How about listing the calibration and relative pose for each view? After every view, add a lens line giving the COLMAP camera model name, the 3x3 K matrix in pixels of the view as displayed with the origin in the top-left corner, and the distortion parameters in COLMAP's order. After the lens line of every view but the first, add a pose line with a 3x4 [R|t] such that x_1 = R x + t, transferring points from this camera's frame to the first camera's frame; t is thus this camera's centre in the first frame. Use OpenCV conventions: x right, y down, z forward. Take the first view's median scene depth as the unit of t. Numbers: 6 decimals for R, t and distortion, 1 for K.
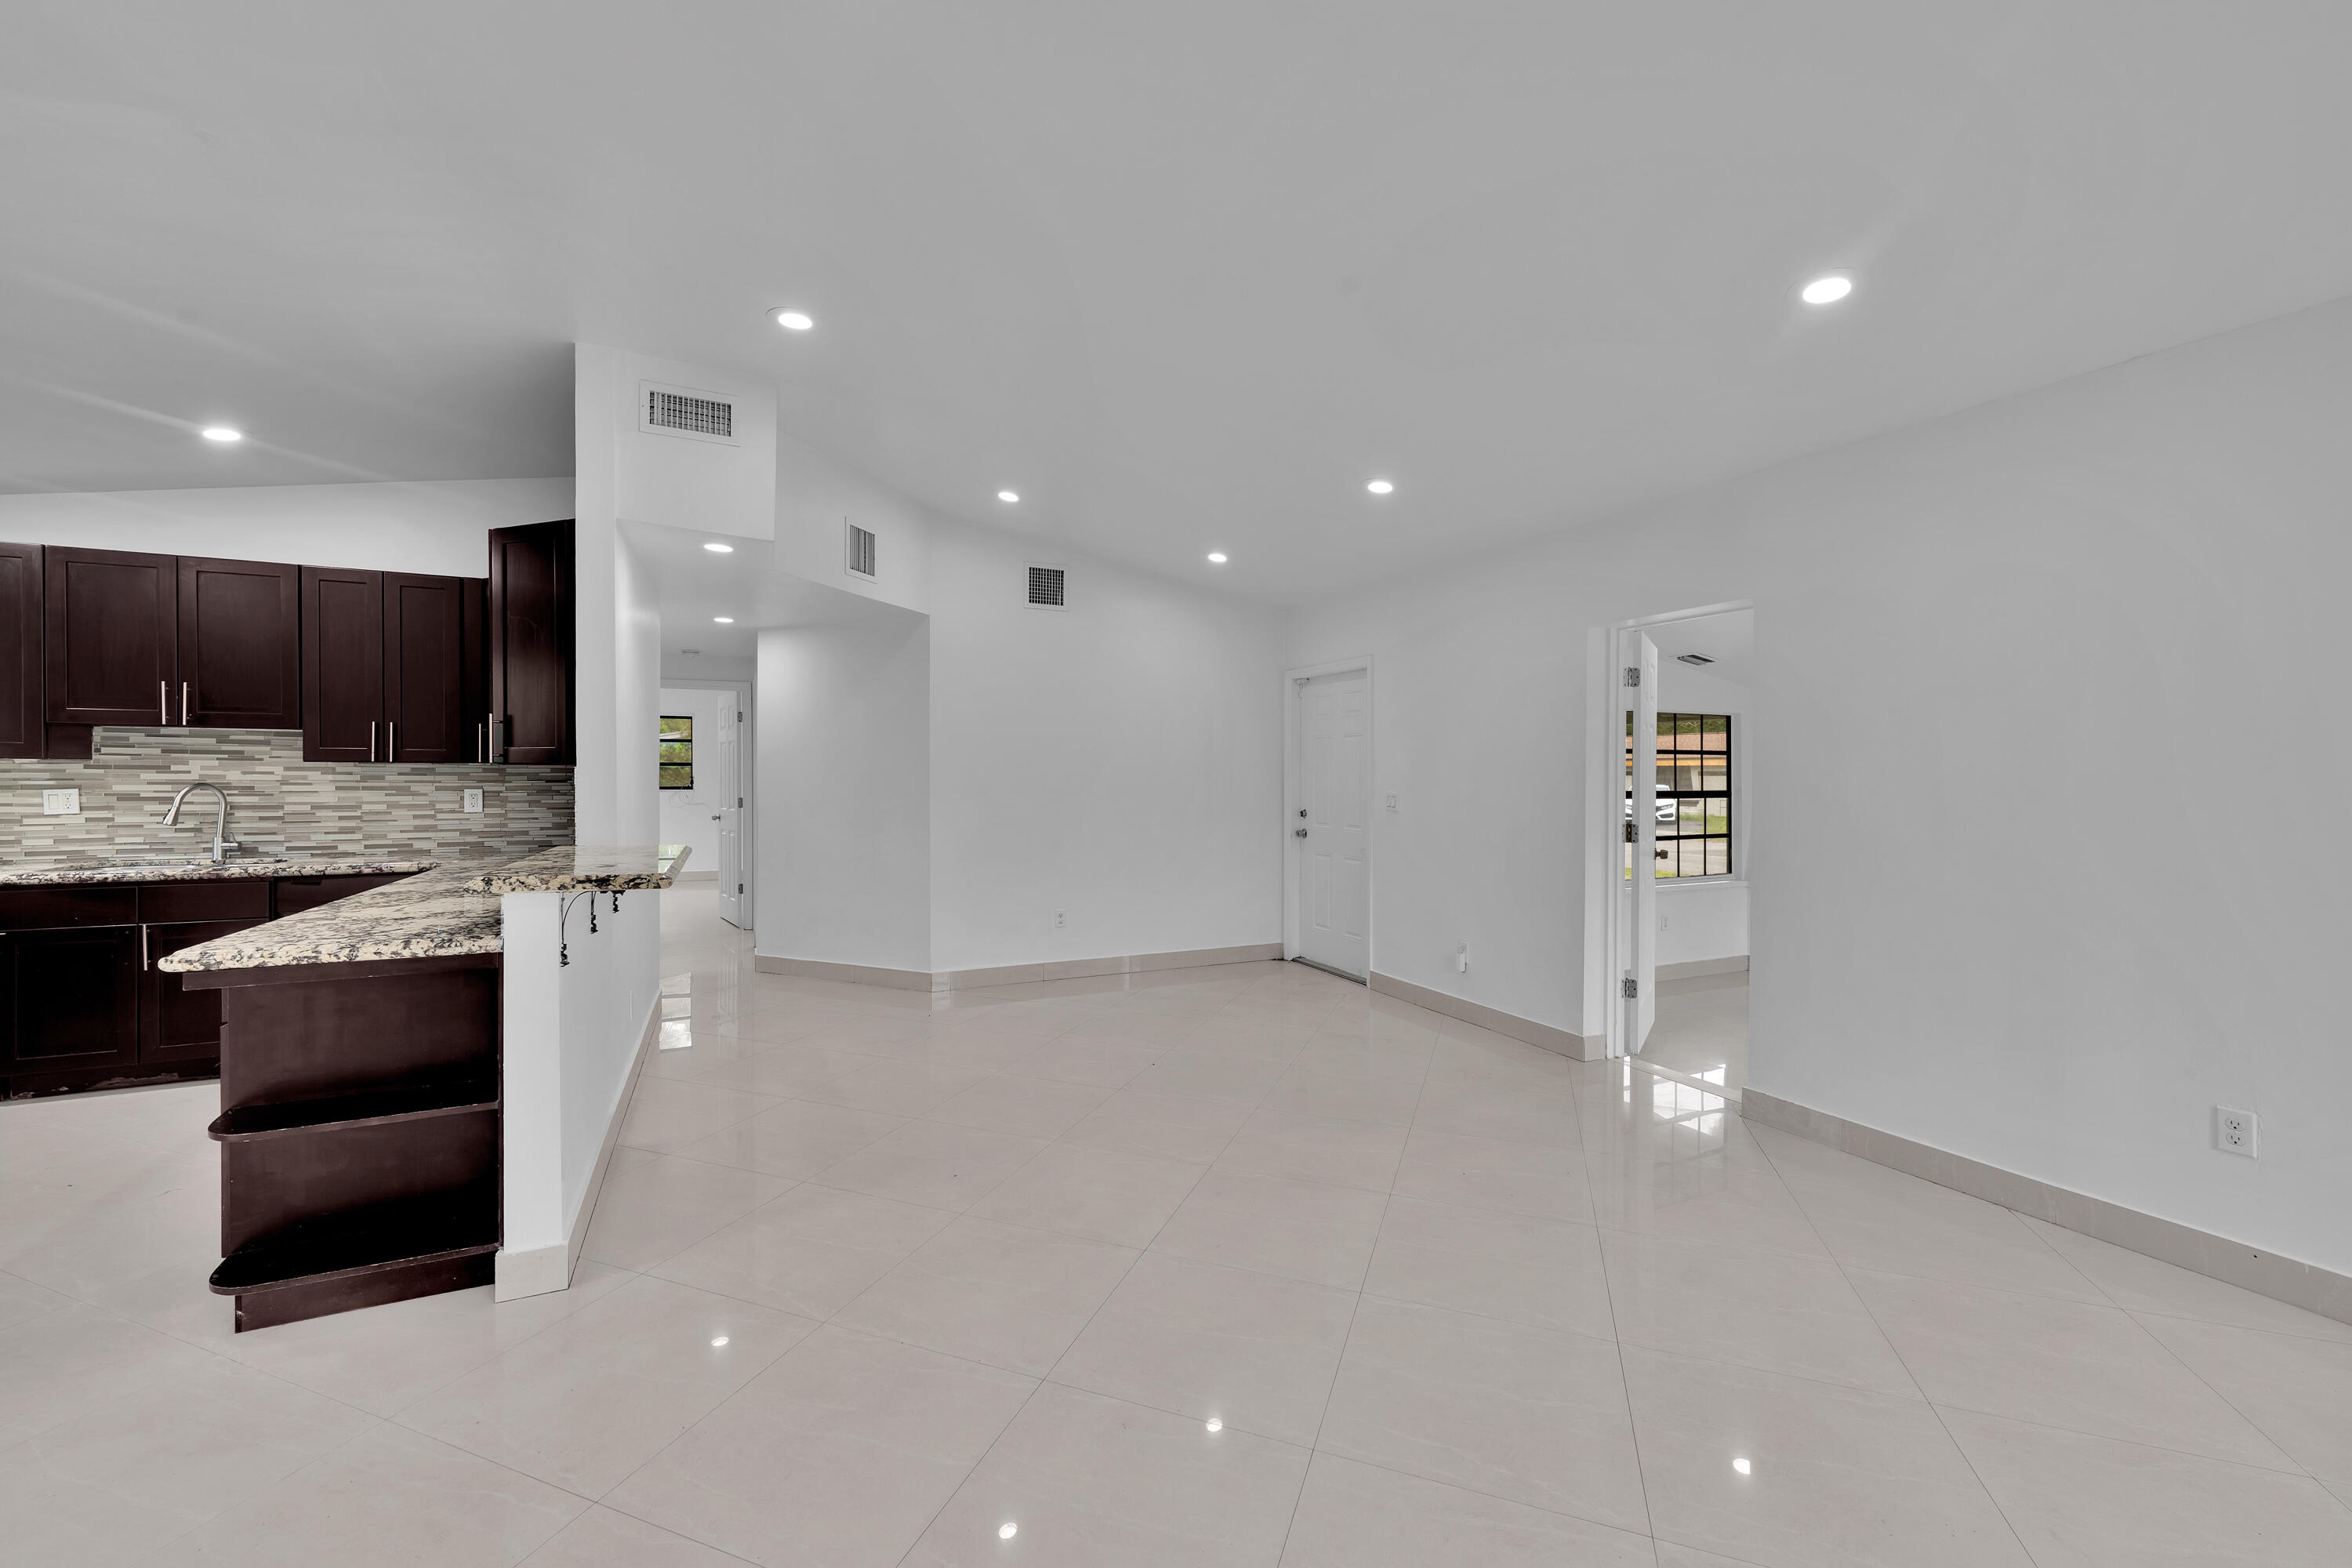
lens RADIAL K [[934.3, 0, 1166.5], [0, 934.3, 779.1], [0, 0, 1]] dist [0.000396, 0.000187]
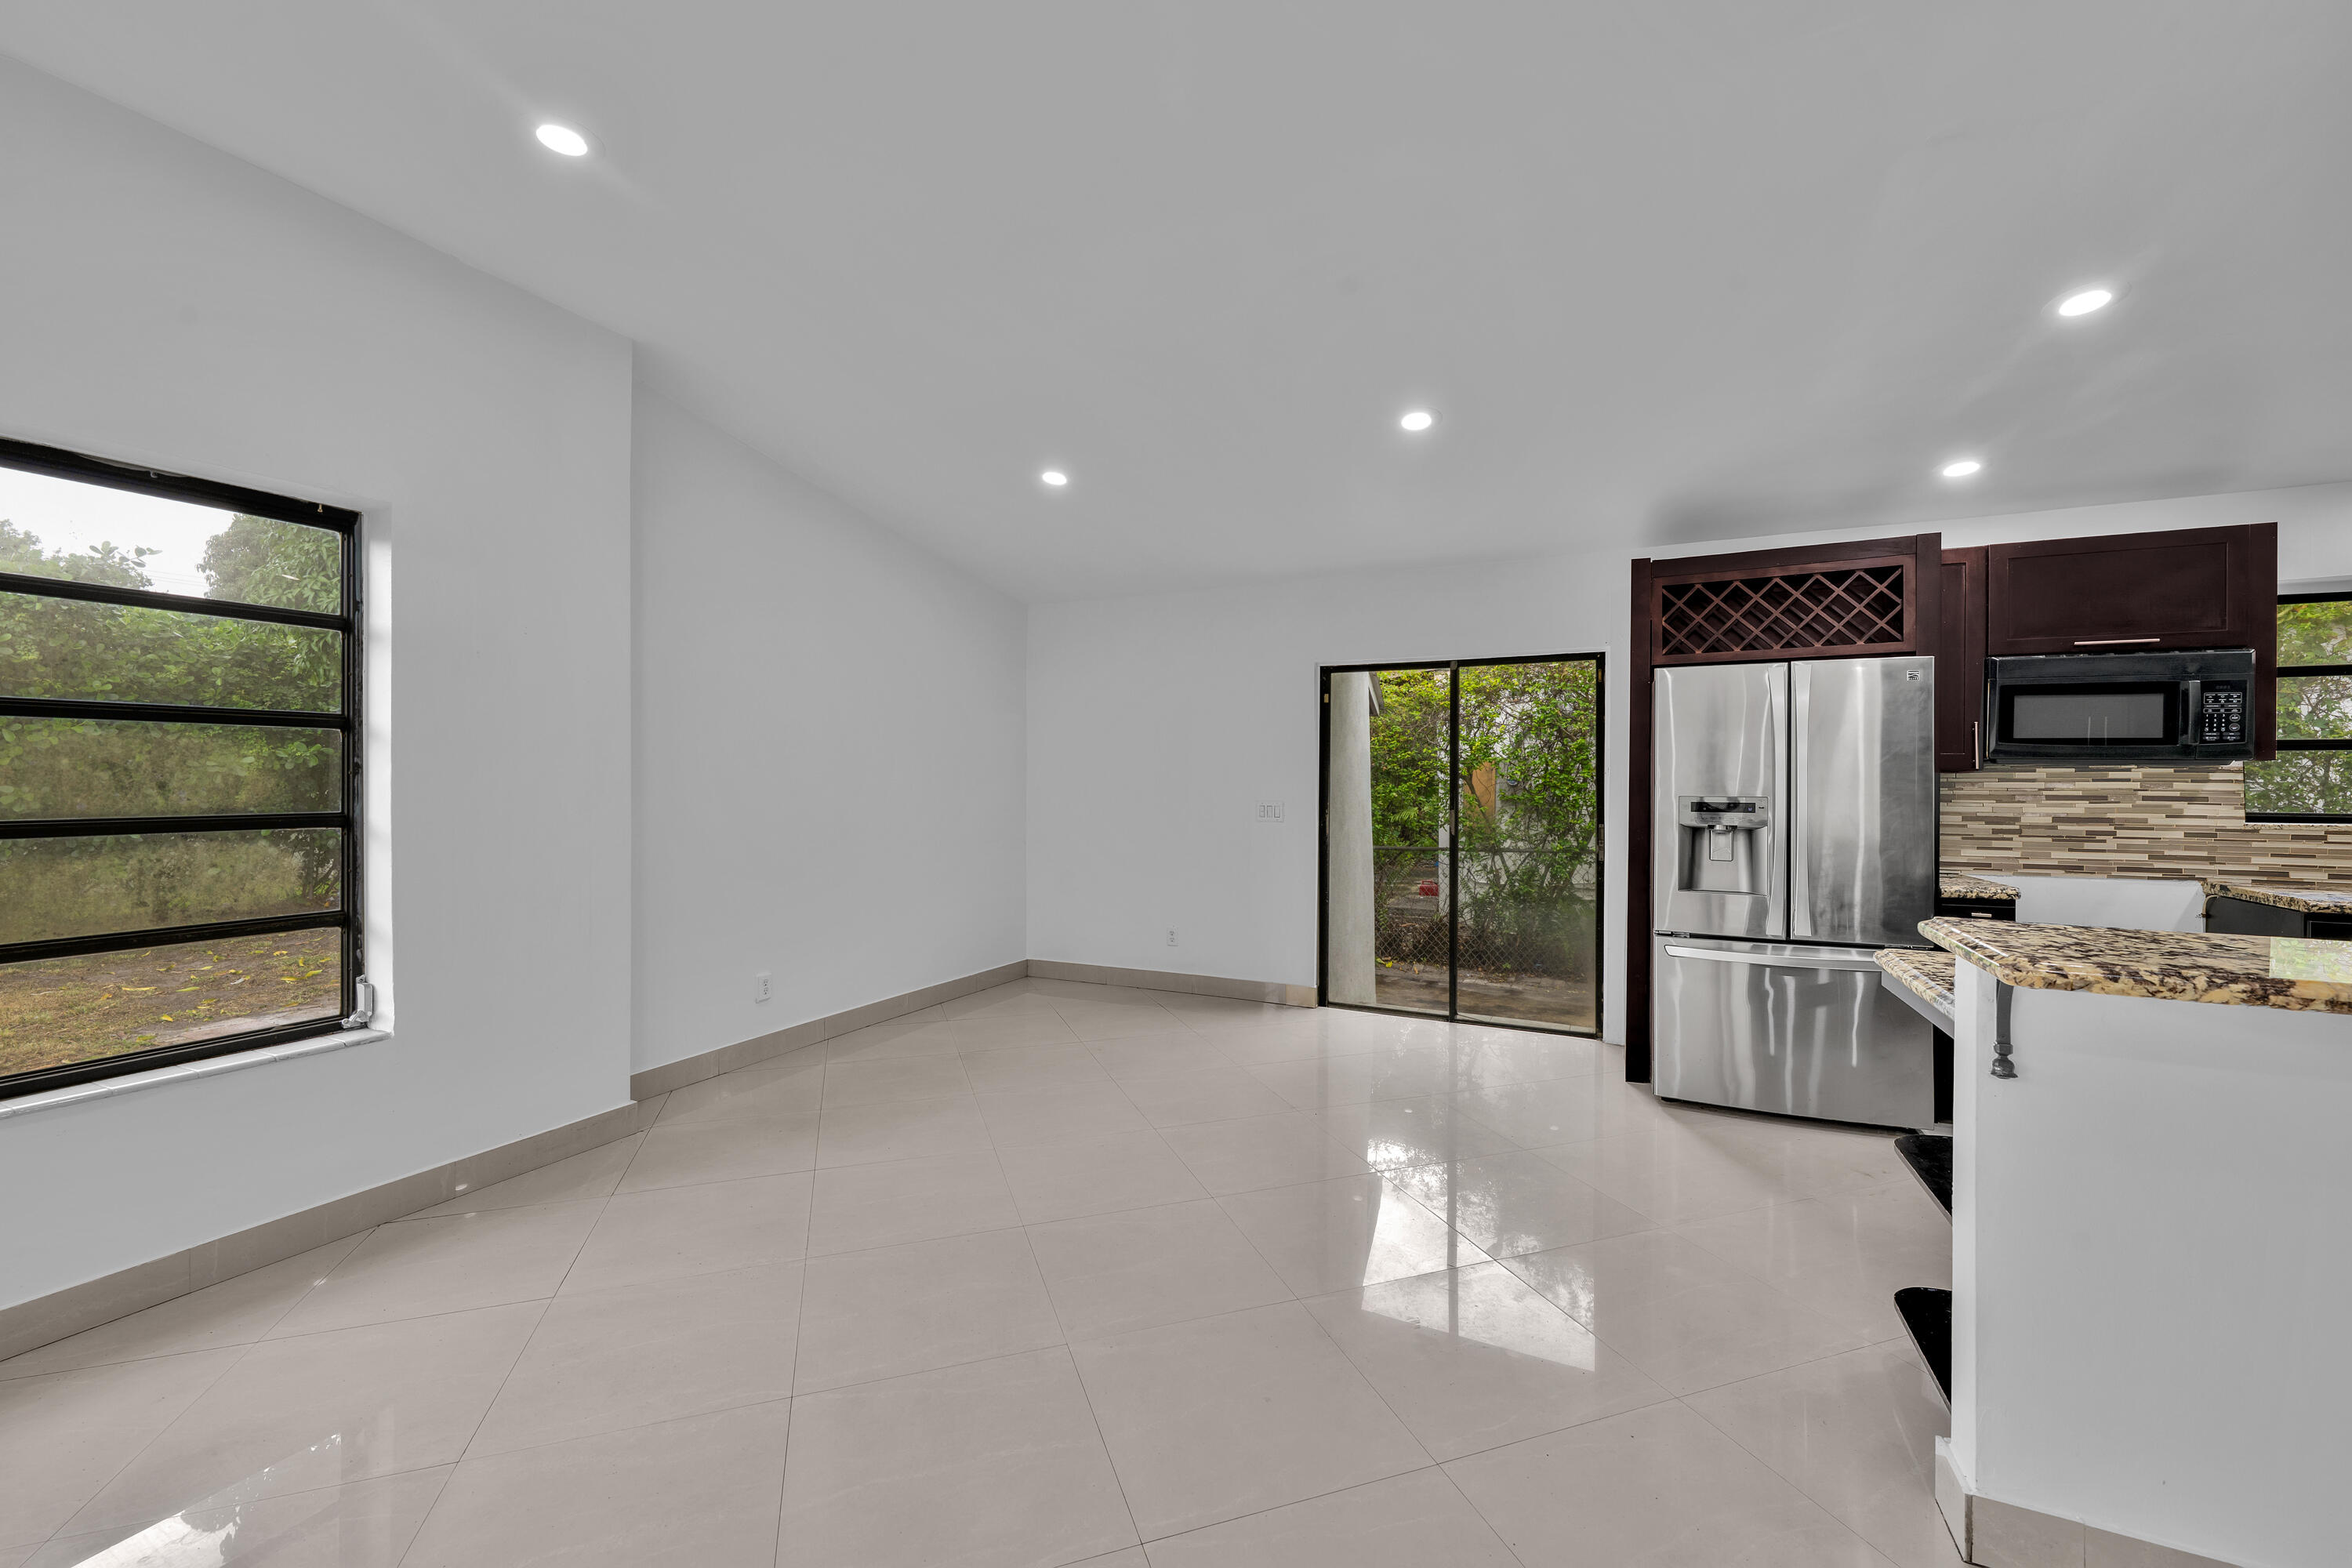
lens RADIAL K [[934.3, 0, 1168.0], [0, 934.3, 782.7], [0, 0, 1]] dist [0.000396, 0.000187]
pose [[-0.773525, -0.000210, -0.633766, 0.133837], [-0.009628, 0.999888, 0.011419, -0.004391], [0.633693, 0.014935, -0.773440, 0.754361]]
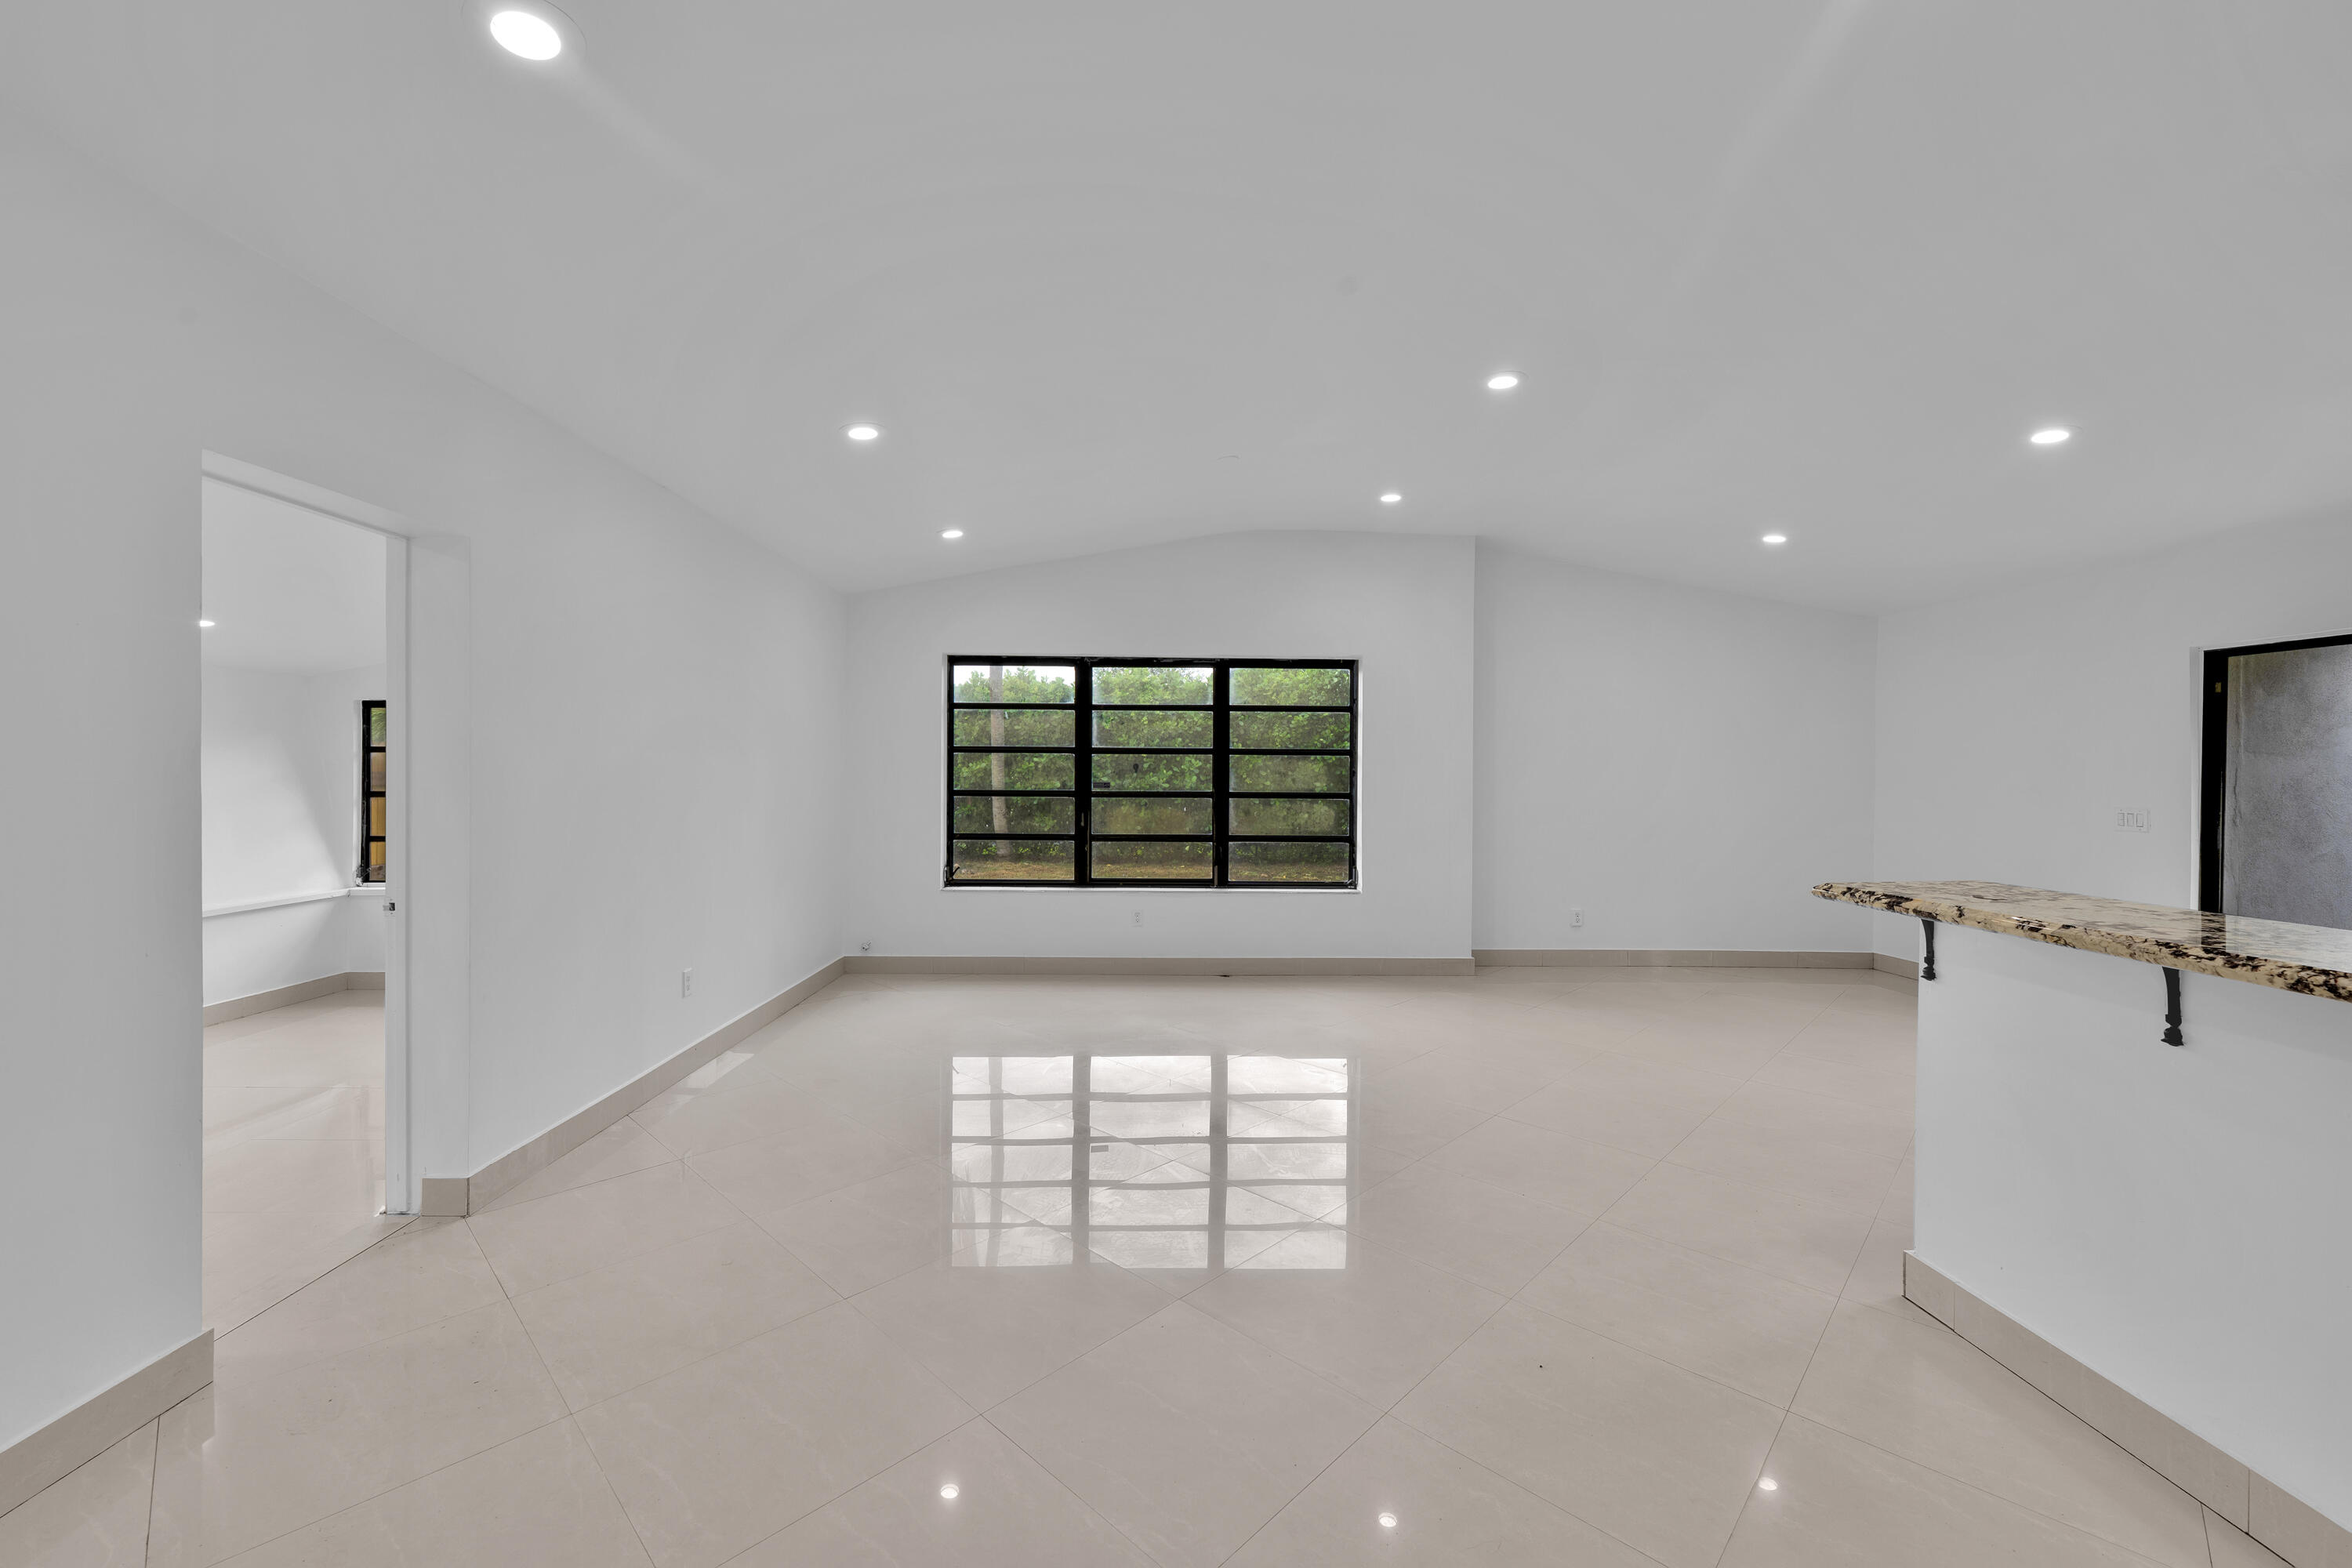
lens RADIAL K [[934.3, 0, 1165.5], [0, 934.3, 781.1], [0, 0, 1]] dist [0.000396, 0.000187]
pose [[-0.914881, -0.010806, 0.403580, -0.214216], [-0.005150, 0.999873, 0.015097, -0.010916], [-0.403691, 0.011734, -0.914820, 1.458350]]
